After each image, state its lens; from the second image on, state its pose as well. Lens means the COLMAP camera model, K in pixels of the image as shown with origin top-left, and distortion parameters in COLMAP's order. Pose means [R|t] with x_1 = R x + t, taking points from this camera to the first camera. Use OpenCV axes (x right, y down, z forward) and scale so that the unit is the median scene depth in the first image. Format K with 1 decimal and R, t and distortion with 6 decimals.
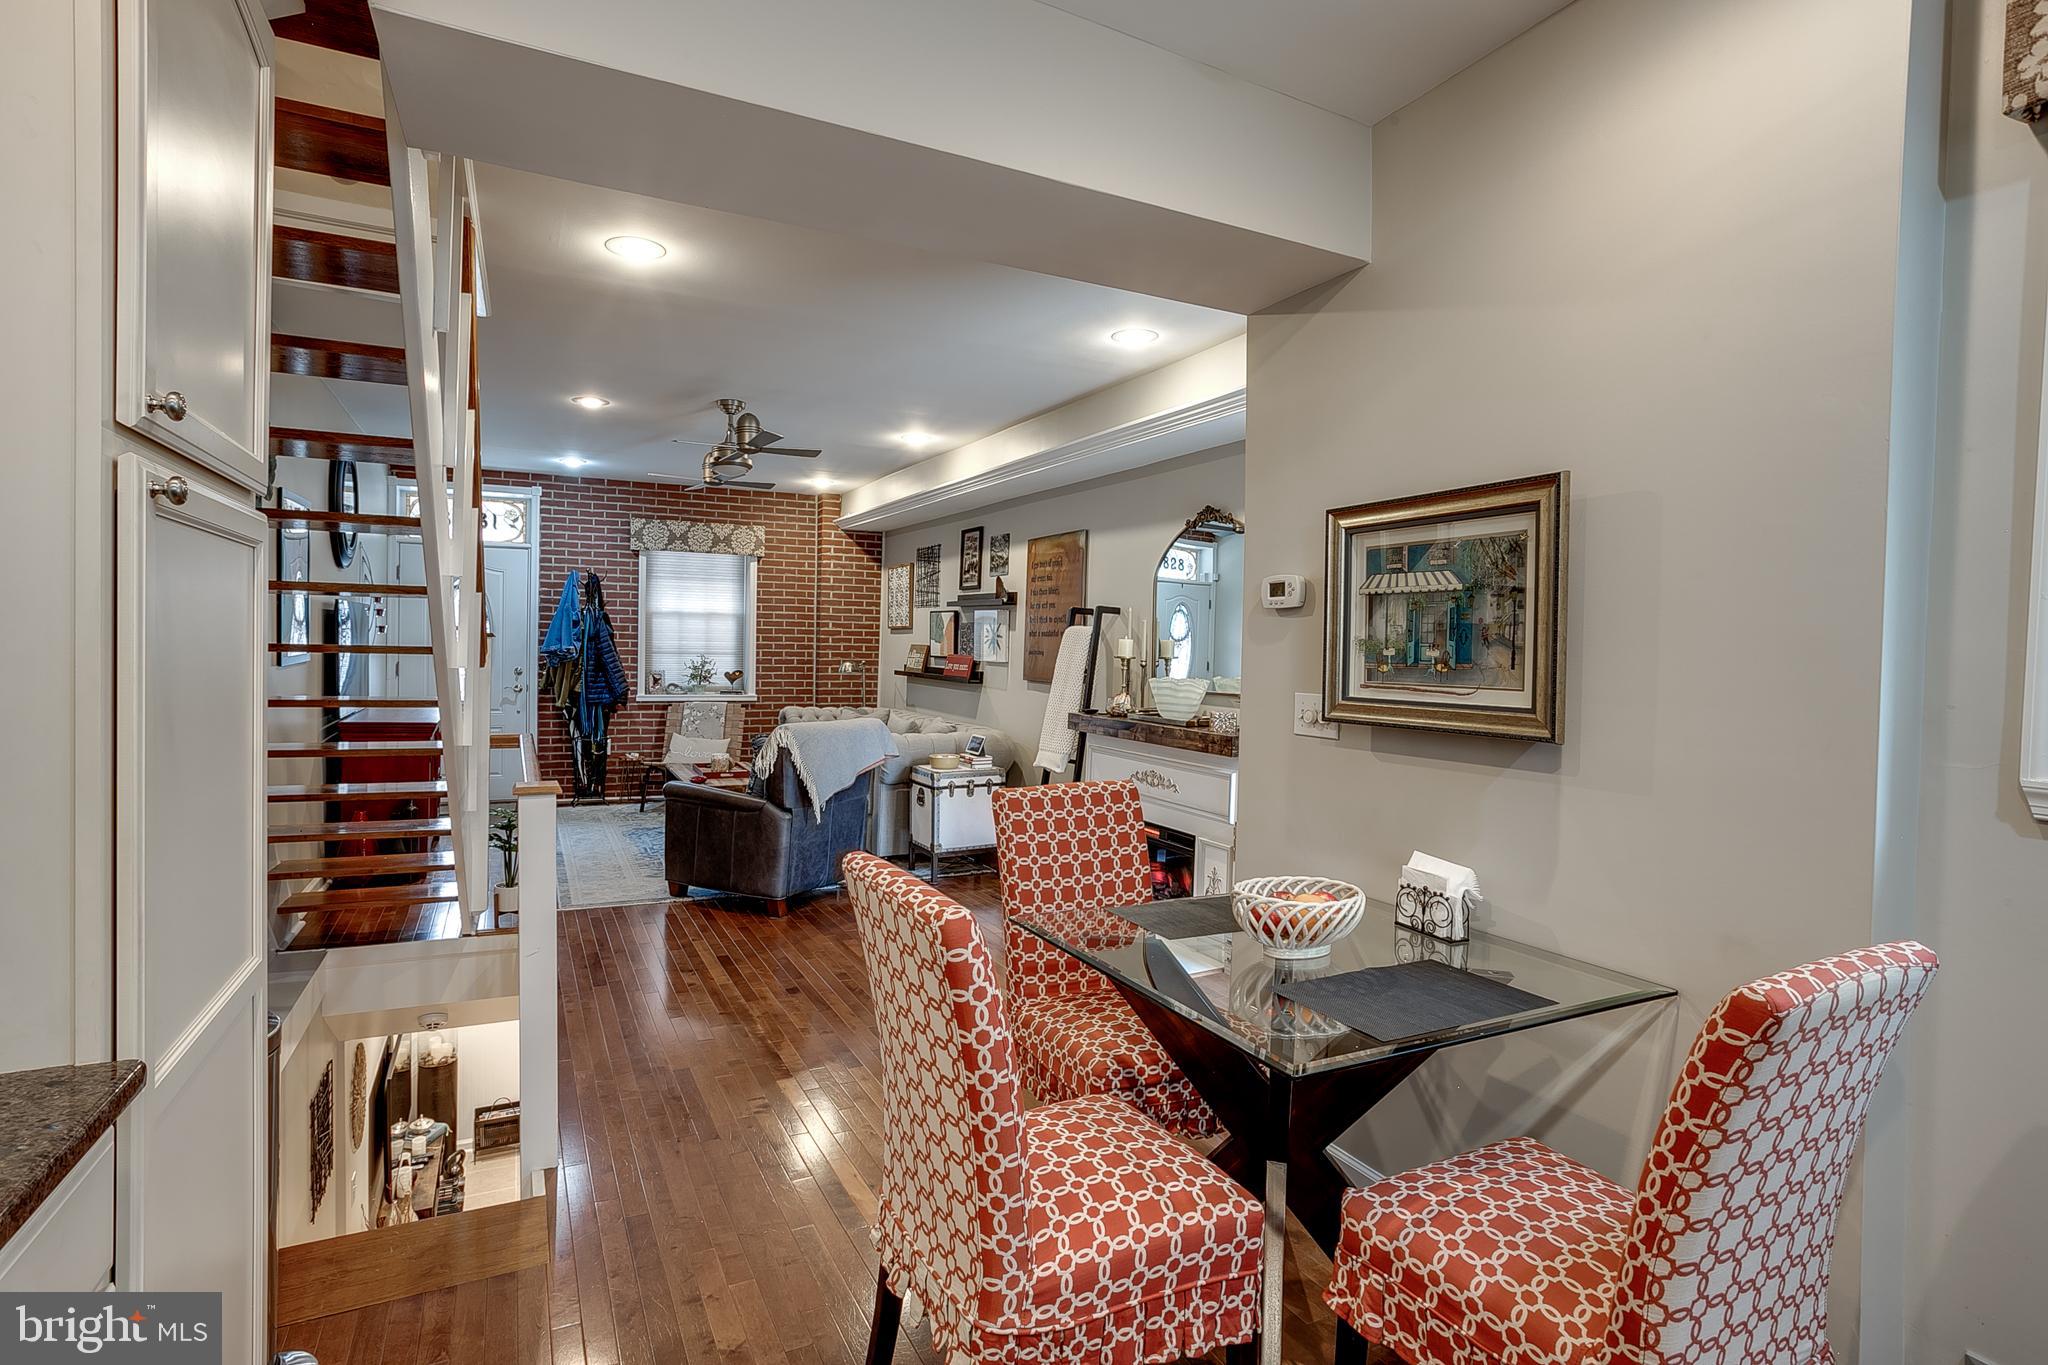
lens RADIAL K [[988.3, 0, 998.6], [0, 988.3, 667.2], [0, 0, 1]] dist [-0.054877, 0.024394]
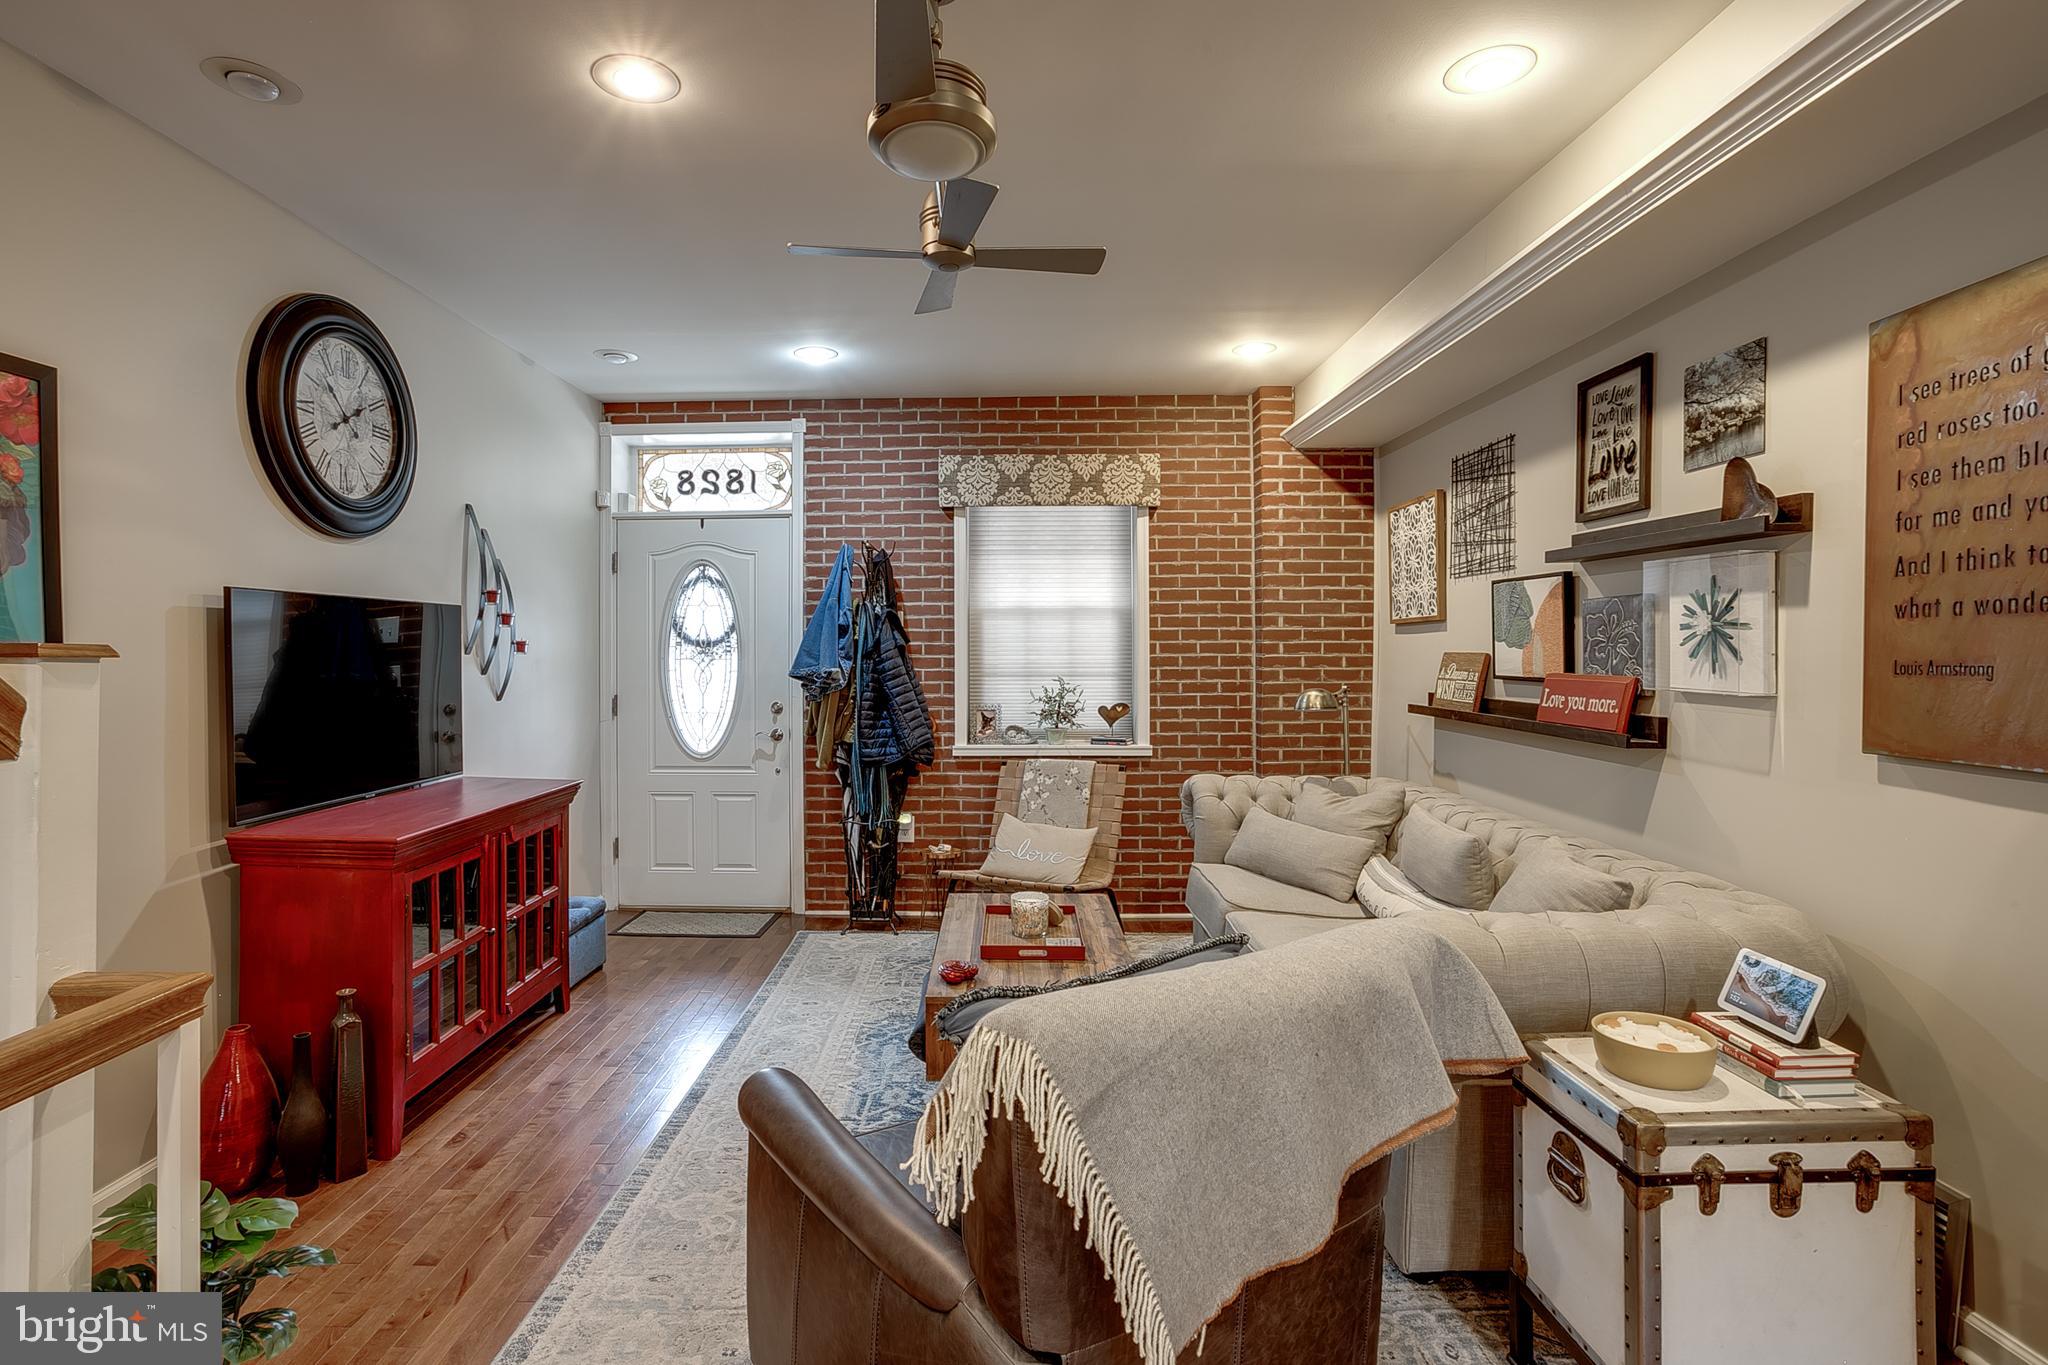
lens RADIAL K [[988.3, 0, 987.3], [0, 988.3, 654.2], [0, 0, 1]] dist [-0.054877, 0.024394]
pose [[0.888359, -0.022238, -0.458610, -0.071154], [0.010692, 0.999558, -0.027757, -0.011584], [0.459024, 0.019755, 0.888204, 0.484517]]
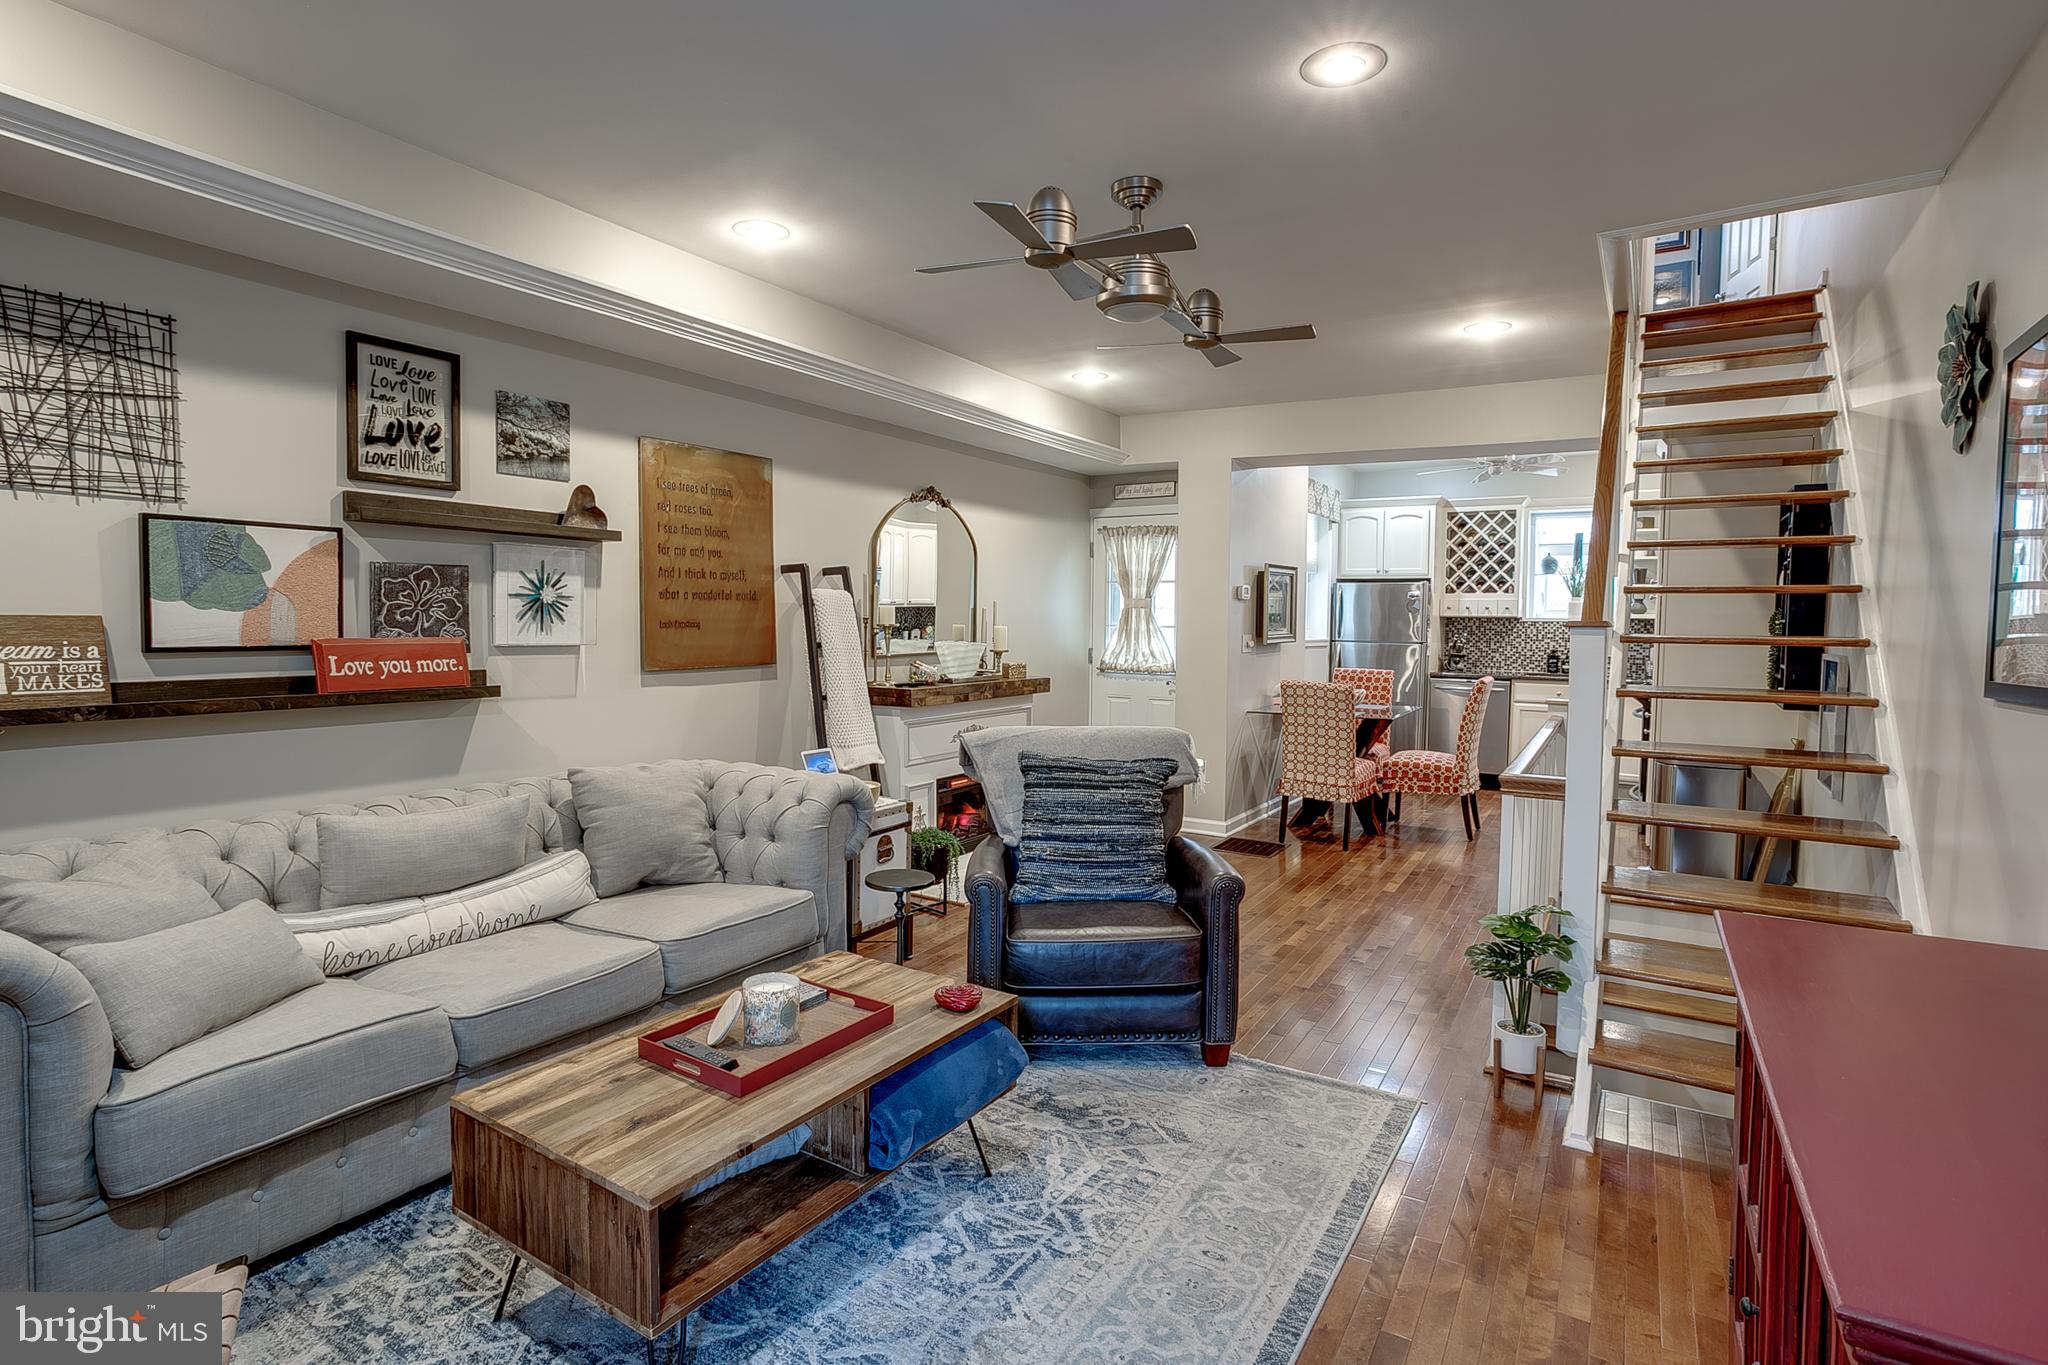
lens RADIAL K [[998.9, 0, 1021.6], [0, 998.9, 656.5], [0, 0, 1]] dist [-0.030067, 0.009770]
pose [[-0.523005, -0.061906, 0.850078, -0.501585], [-0.000732, 0.997391, 0.072183, -0.032861], [-0.852329, 0.037130, -0.521686, 0.927857]]
